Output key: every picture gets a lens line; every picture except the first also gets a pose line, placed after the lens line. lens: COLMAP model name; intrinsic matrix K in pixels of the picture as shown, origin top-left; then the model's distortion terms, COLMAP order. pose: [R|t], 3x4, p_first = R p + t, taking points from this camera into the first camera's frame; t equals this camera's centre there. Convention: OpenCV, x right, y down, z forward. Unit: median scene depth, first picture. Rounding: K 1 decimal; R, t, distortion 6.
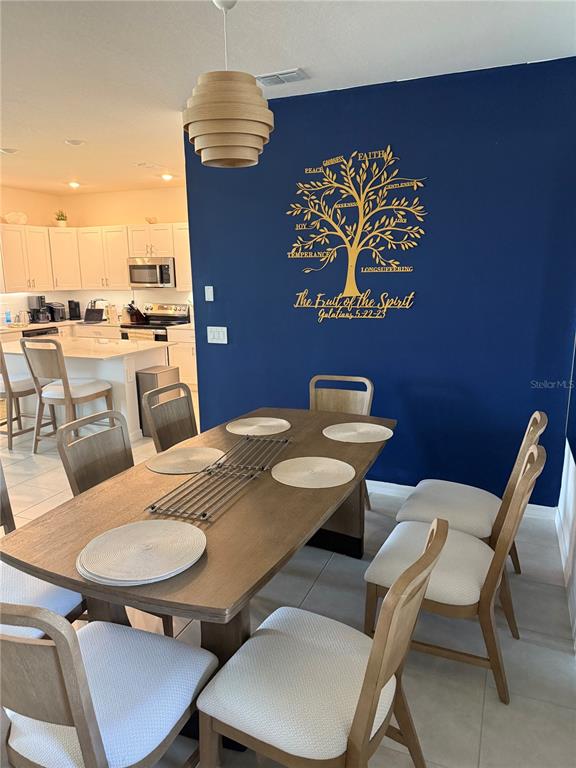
lens RADIAL K [[543.9, 0, 270.9], [0, 543.9, 389.9], [0, 0, 1]] dist [0.031972, -0.029702]
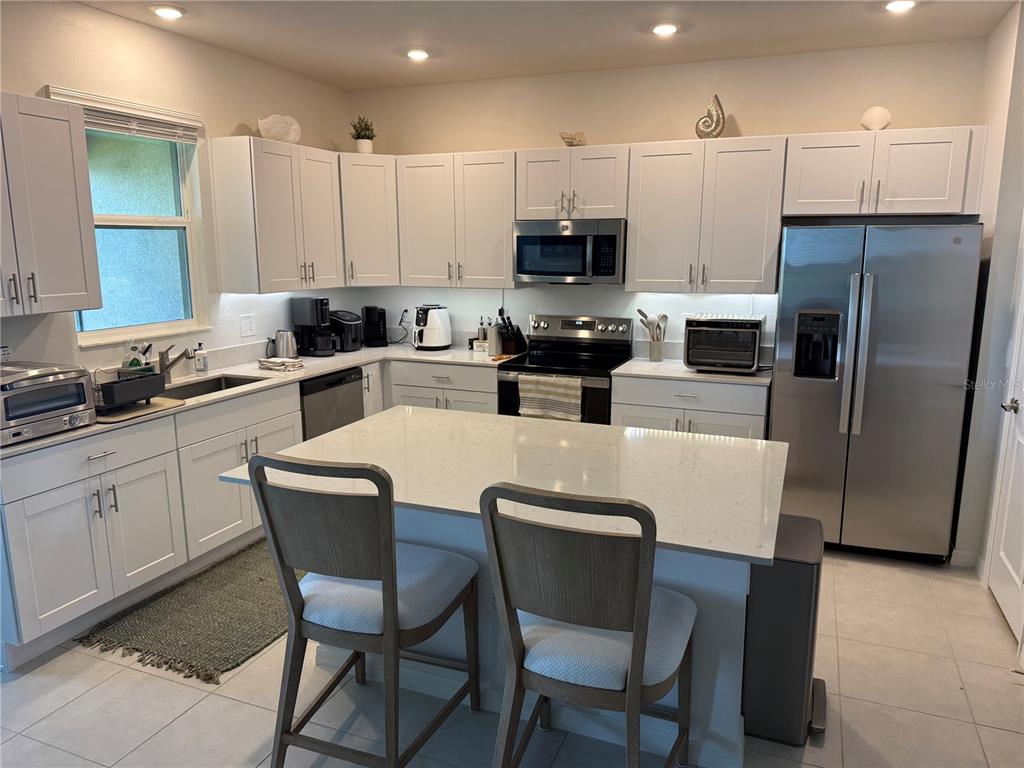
lens RADIAL K [[725.2, 0, 507.4], [0, 725.2, 393.4], [0, 0, 1]] dist [0.031972, -0.029702]
pose [[0.999600, 0.010438, 0.026267, -0.275098], [-0.010125, 0.999876, -0.012055, -0.083987], [-0.026390, 0.011784, 0.999582, 0.372311]]
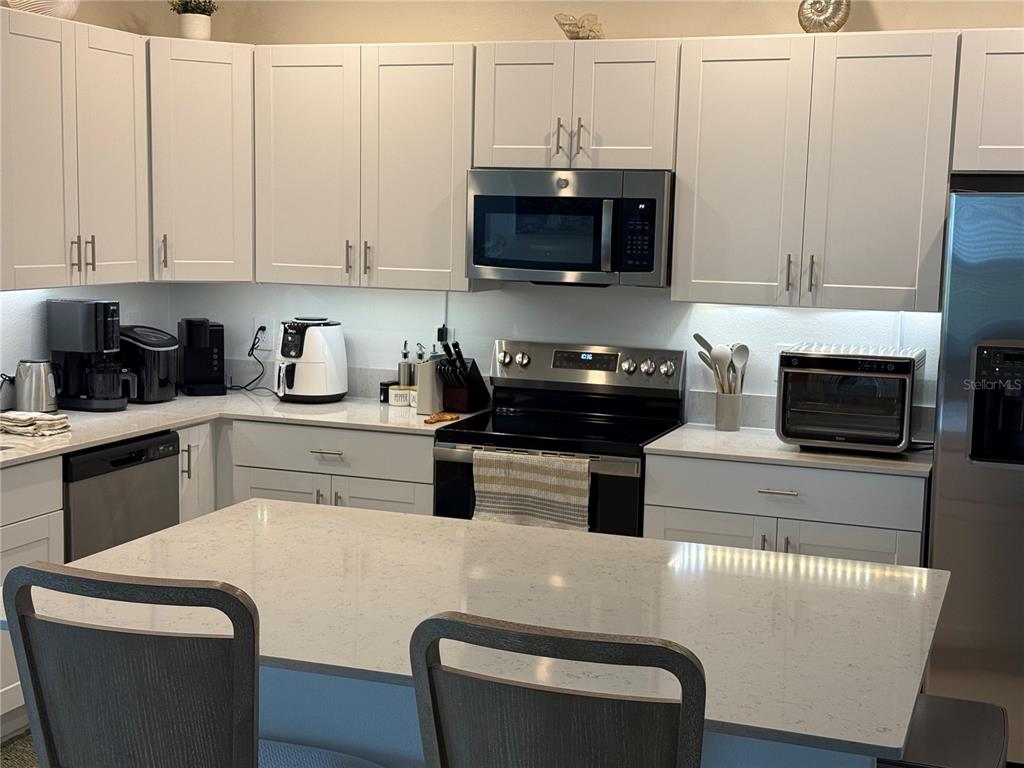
lens RADIAL K [[1462.7, 0, 518.1], [0, 1462.7, 389.0], [0, 0, 1]] dist [0.006842, 0.000000]
pose [[0.996765, 0.030747, 0.074253, -0.279477], [-0.023885, 0.995510, -0.091597, -0.075005], [-0.076735, 0.089527, 0.993024, 0.323174]]
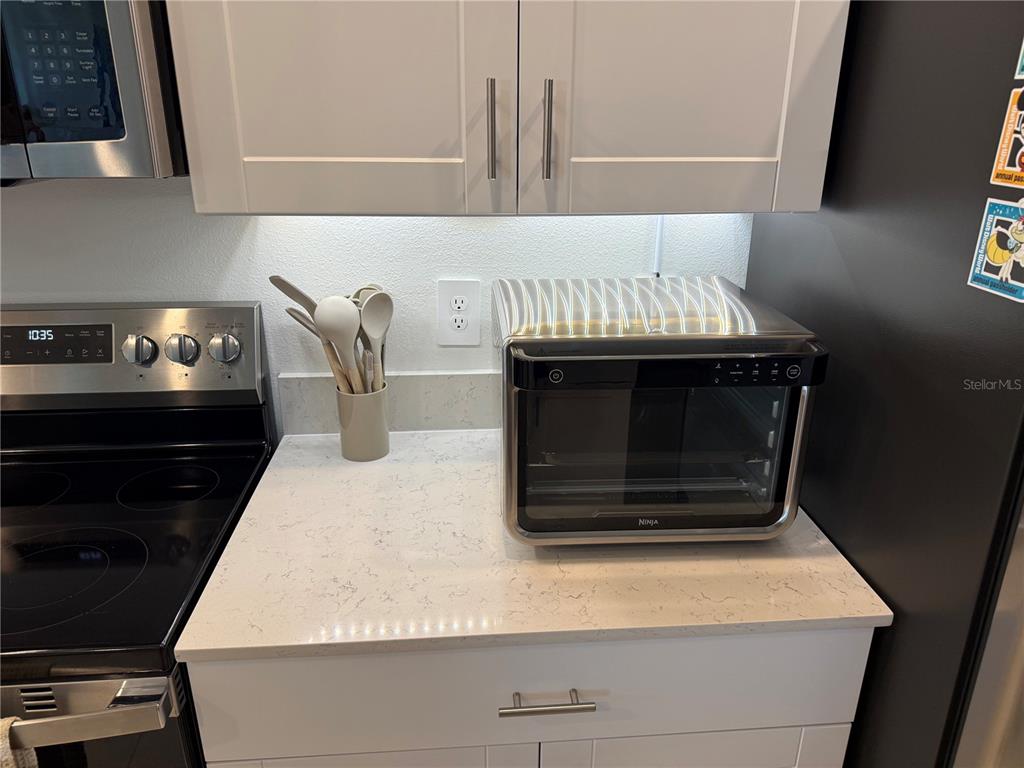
lens RADIAL K [[725.2, 0, 515.0], [0, 725.2, 391.6], [0, 0, 1]] dist [0.031972, -0.029702]
pose [[0.876582, -0.152990, 0.456287, -0.179797], [0.079085, 0.981028, 0.177002, -0.162298], [-0.474710, -0.119071, 0.872051, 0.813981]]
